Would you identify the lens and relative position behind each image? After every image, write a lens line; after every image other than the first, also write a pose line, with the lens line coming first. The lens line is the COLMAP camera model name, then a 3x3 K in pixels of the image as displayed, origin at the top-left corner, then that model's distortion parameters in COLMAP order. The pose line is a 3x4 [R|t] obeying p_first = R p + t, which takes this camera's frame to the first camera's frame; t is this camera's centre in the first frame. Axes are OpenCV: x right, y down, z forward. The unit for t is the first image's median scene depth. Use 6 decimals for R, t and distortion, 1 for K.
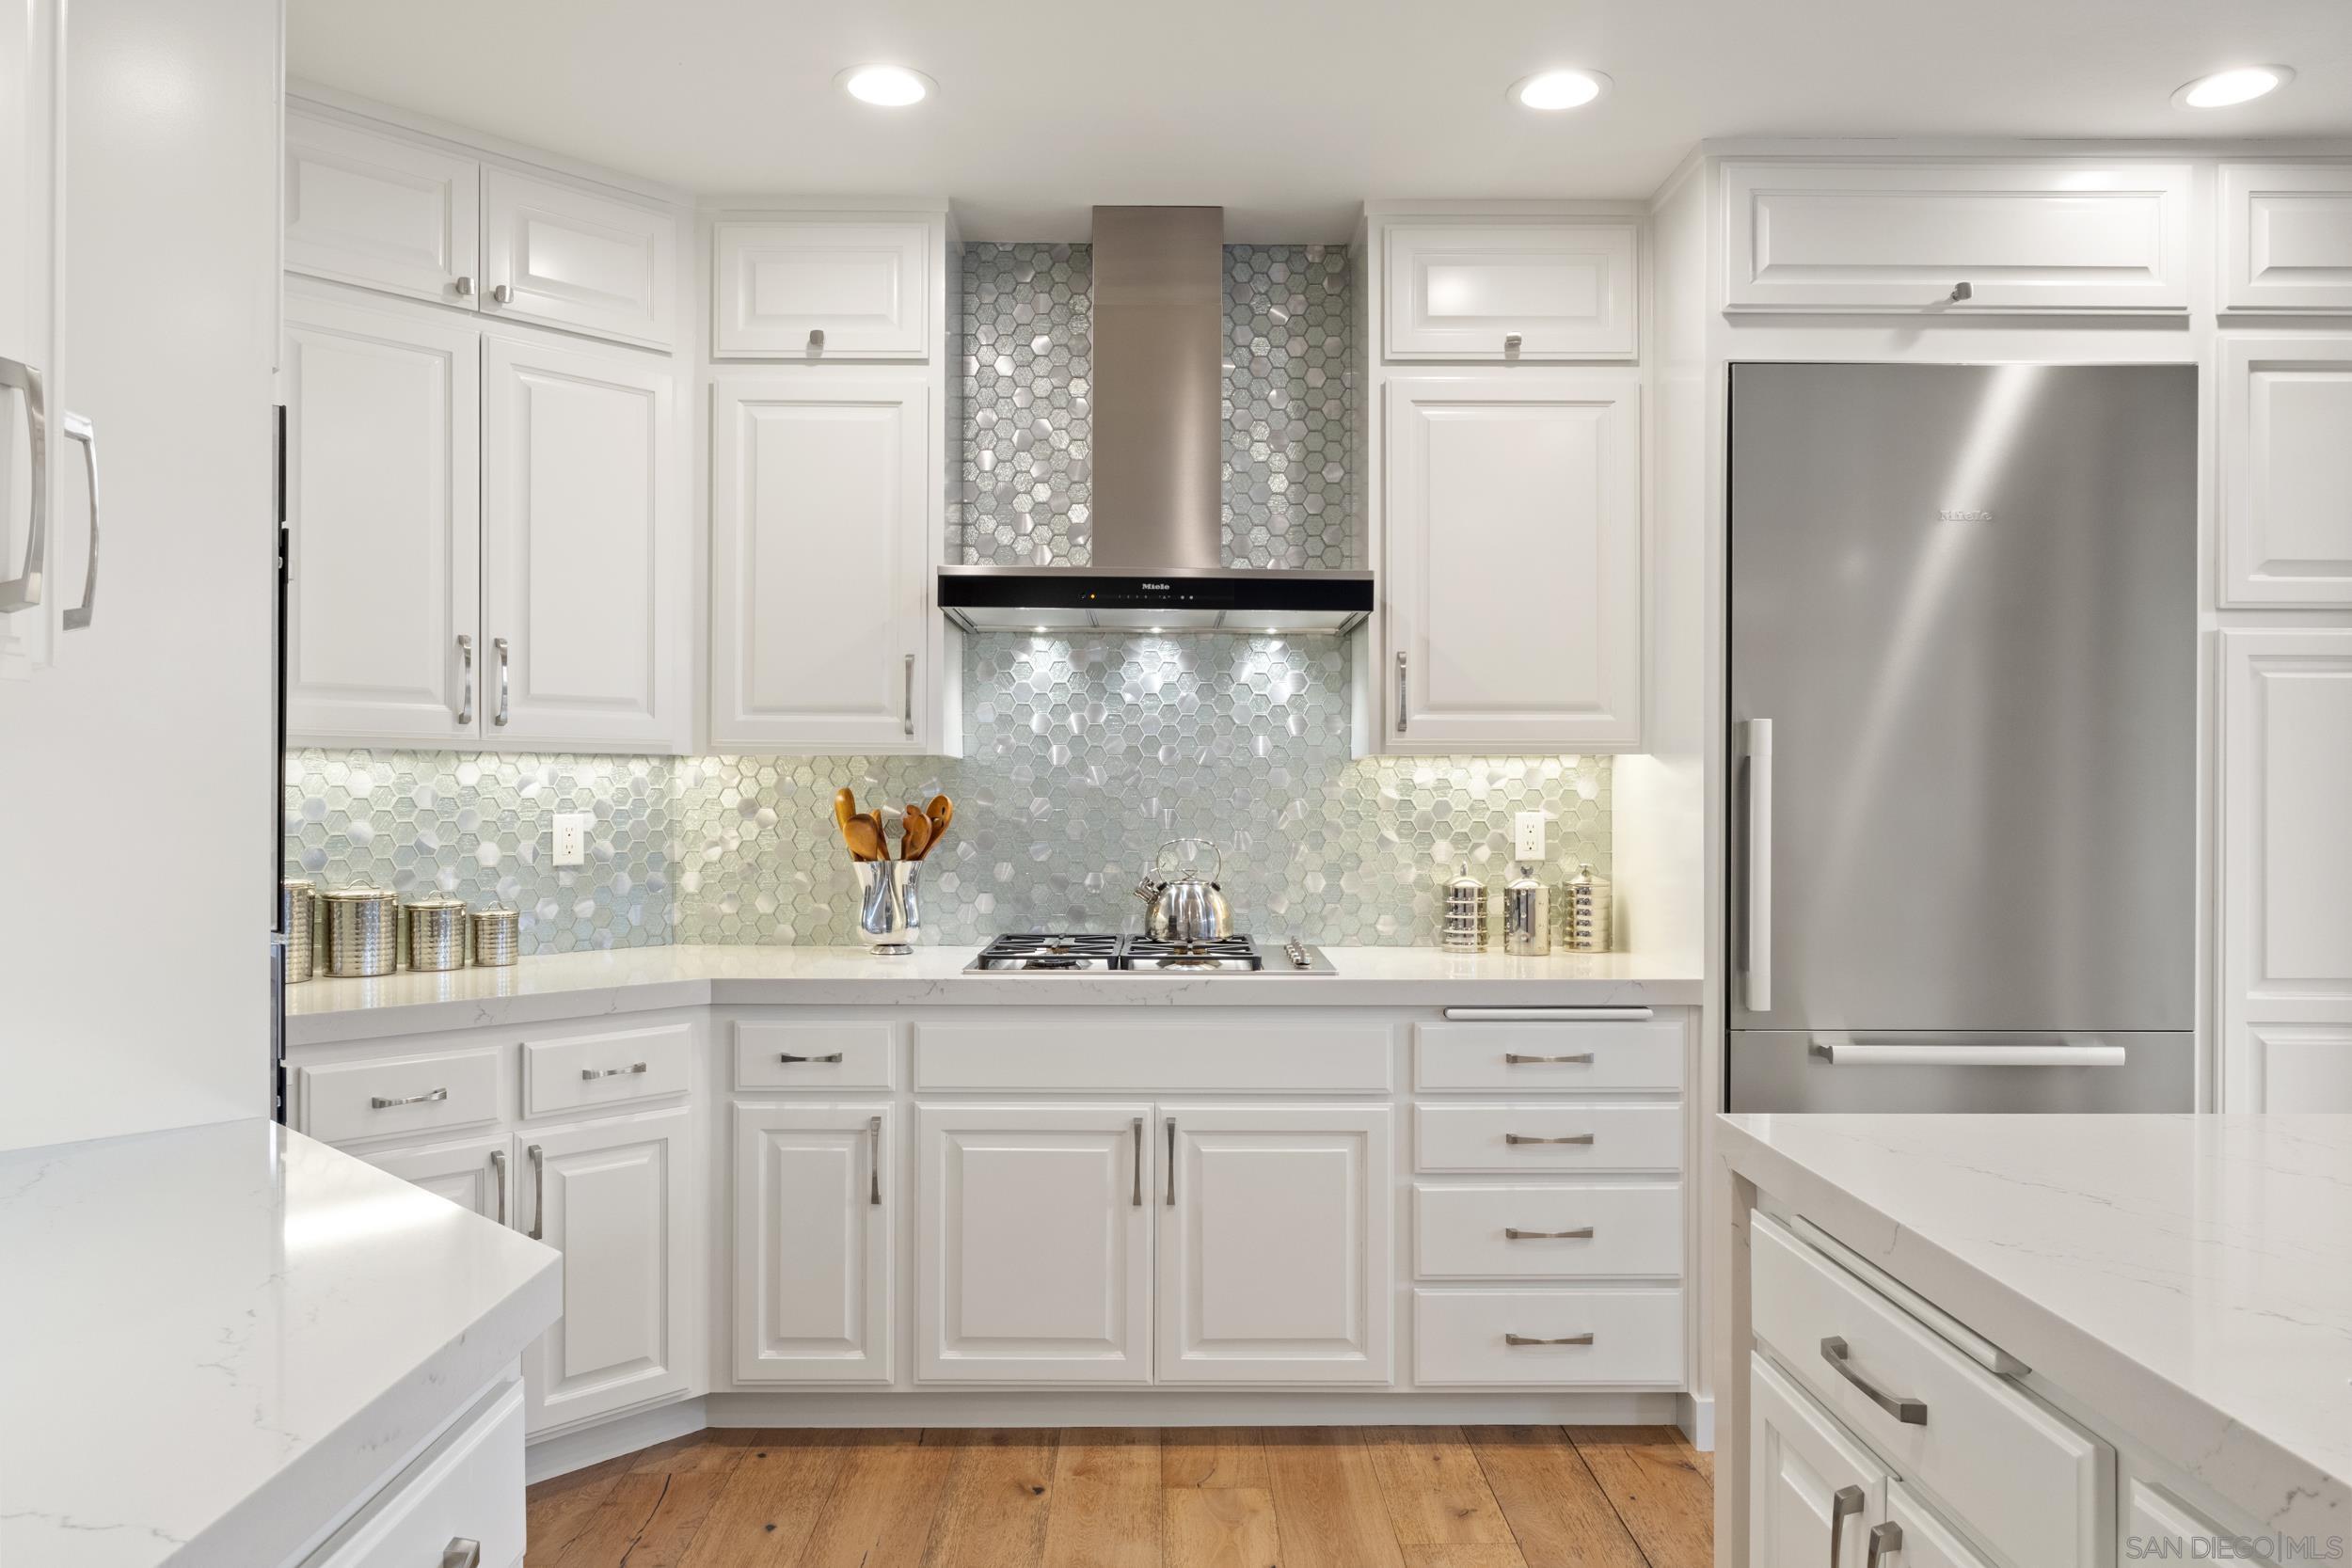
lens RADIAL K [[1578.1, 0, 1169.9], [0, 1578.1, 792.7], [0, 0, 1]] dist [0.007369, -0.010775]
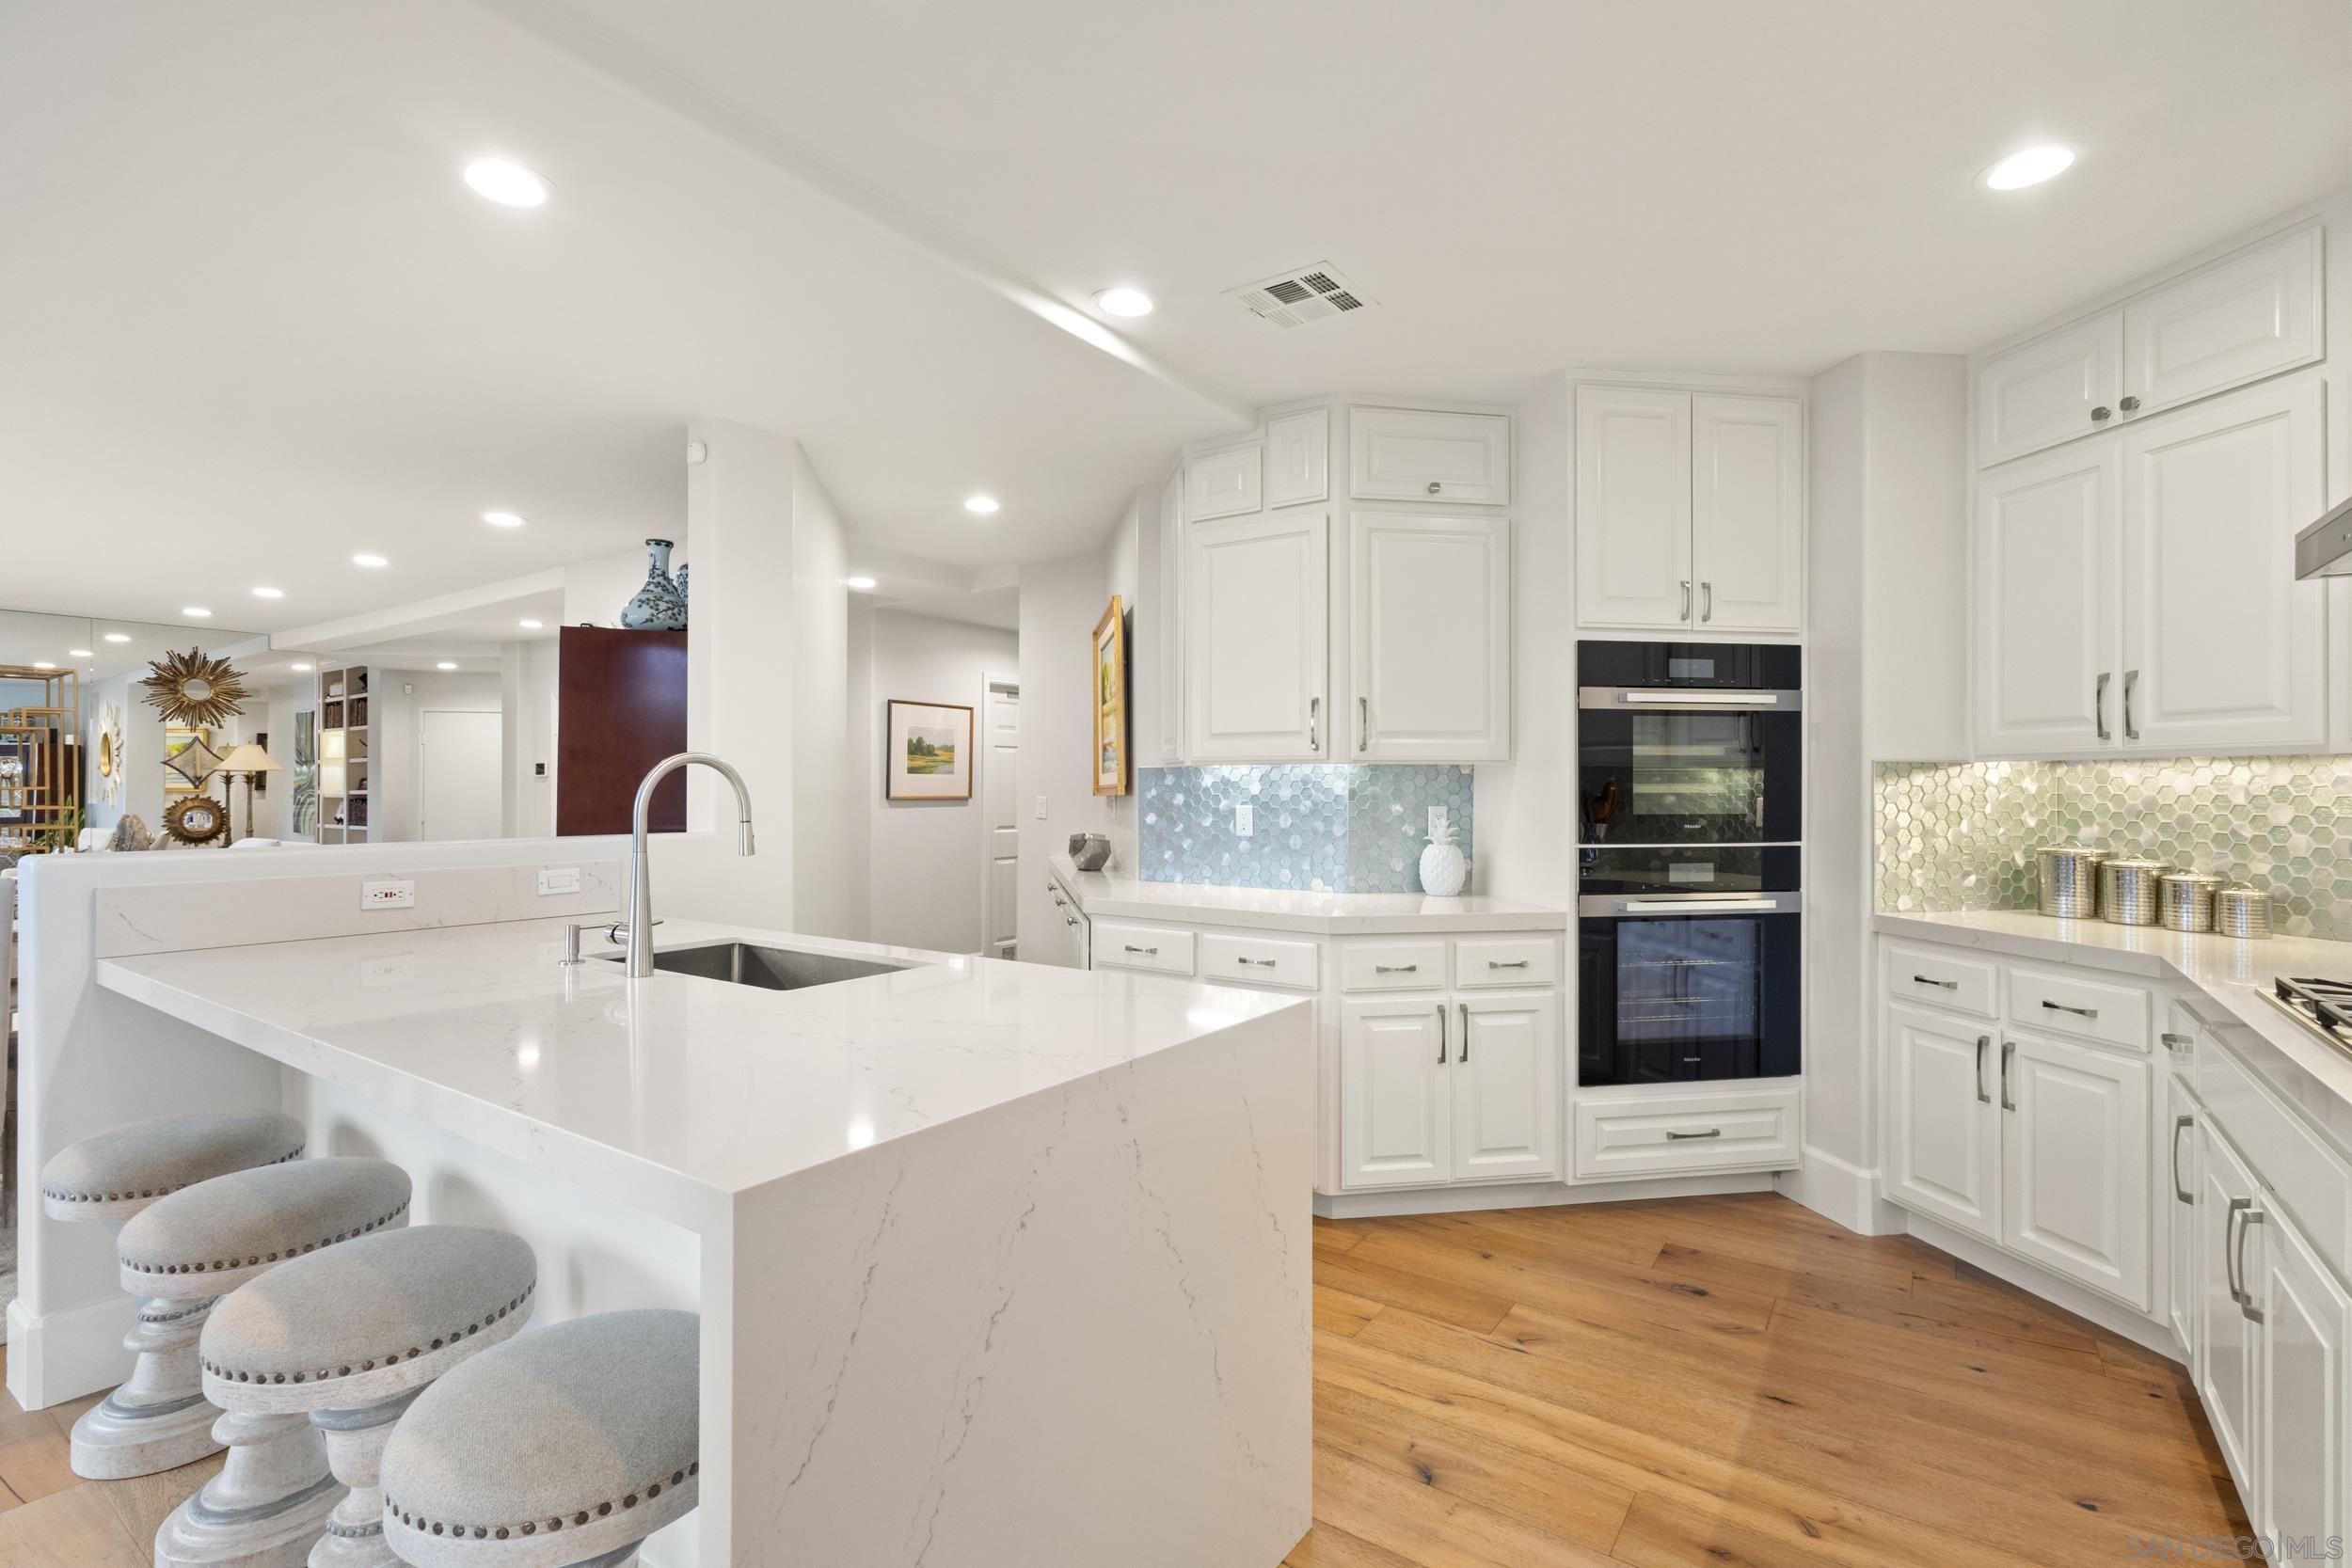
lens RADIAL K [[1091.5, 0, 1181.0], [0, 1091.5, 782.1], [0, 0, 1]] dist [0.003009, 0.001924]
pose [[-0.577877, -0.006709, -0.816097, 0.719313], [-0.002264, 0.999976, -0.006617, 0.000866], [0.816121, -0.001976, -0.577878, 0.848278]]
